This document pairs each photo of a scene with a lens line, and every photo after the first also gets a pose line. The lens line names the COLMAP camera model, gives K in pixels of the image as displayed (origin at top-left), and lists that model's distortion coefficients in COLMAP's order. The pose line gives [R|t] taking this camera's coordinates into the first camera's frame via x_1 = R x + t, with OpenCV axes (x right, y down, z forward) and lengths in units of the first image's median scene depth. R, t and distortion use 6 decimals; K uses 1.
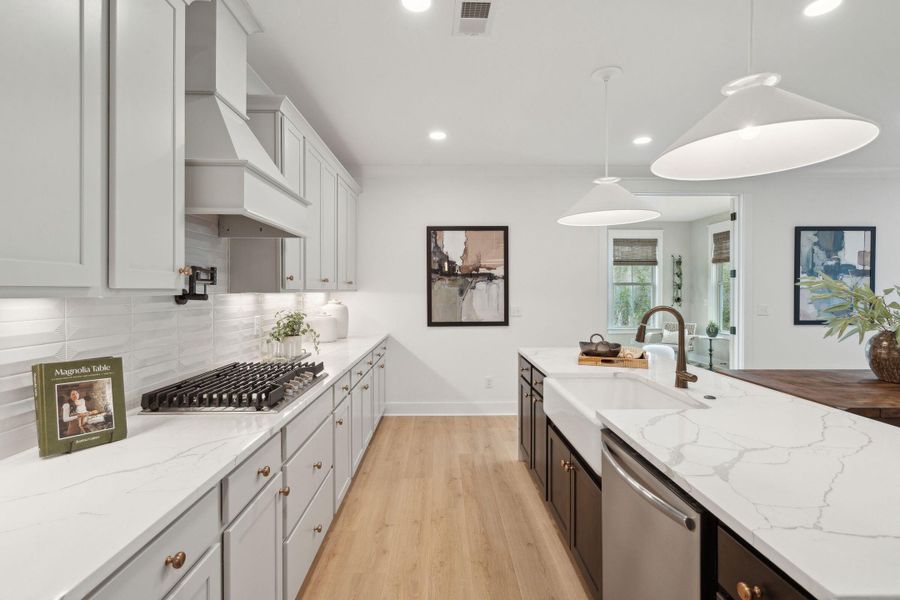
lens RADIAL K [[416.7, 0, 449.5], [0, 416.7, 291.8], [0, 0, 1]] dist [-0.007403, 0.001353]
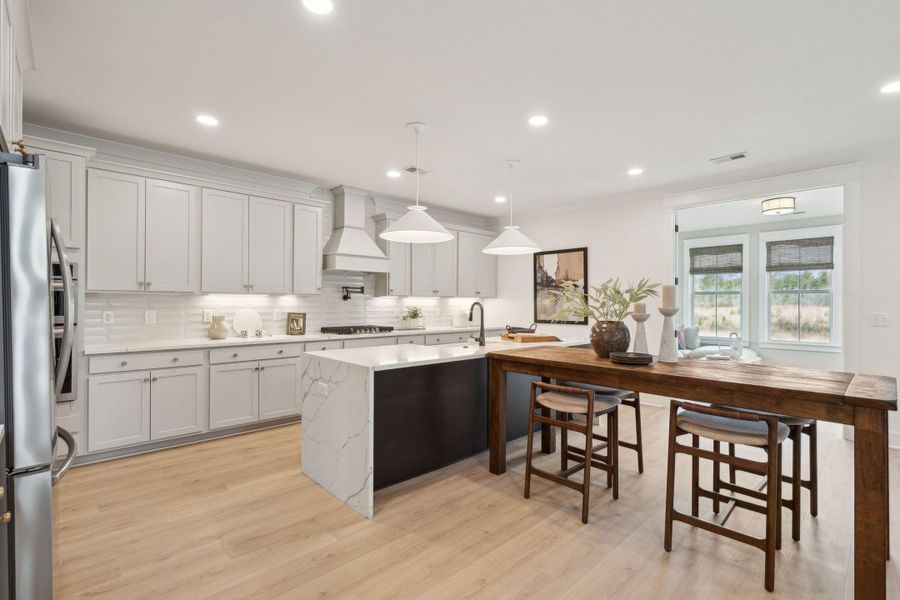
lens RADIAL K [[416.7, 0, 472.7], [0, 416.7, 300.0], [0, 0, 1]] dist [-0.007403, 0.001353]
pose [[0.684527, 0.003792, -0.728977, 0.835658], [-0.010201, 0.999938, -0.004377, 0.012987], [0.728916, 0.010433, 0.684524, -0.122994]]
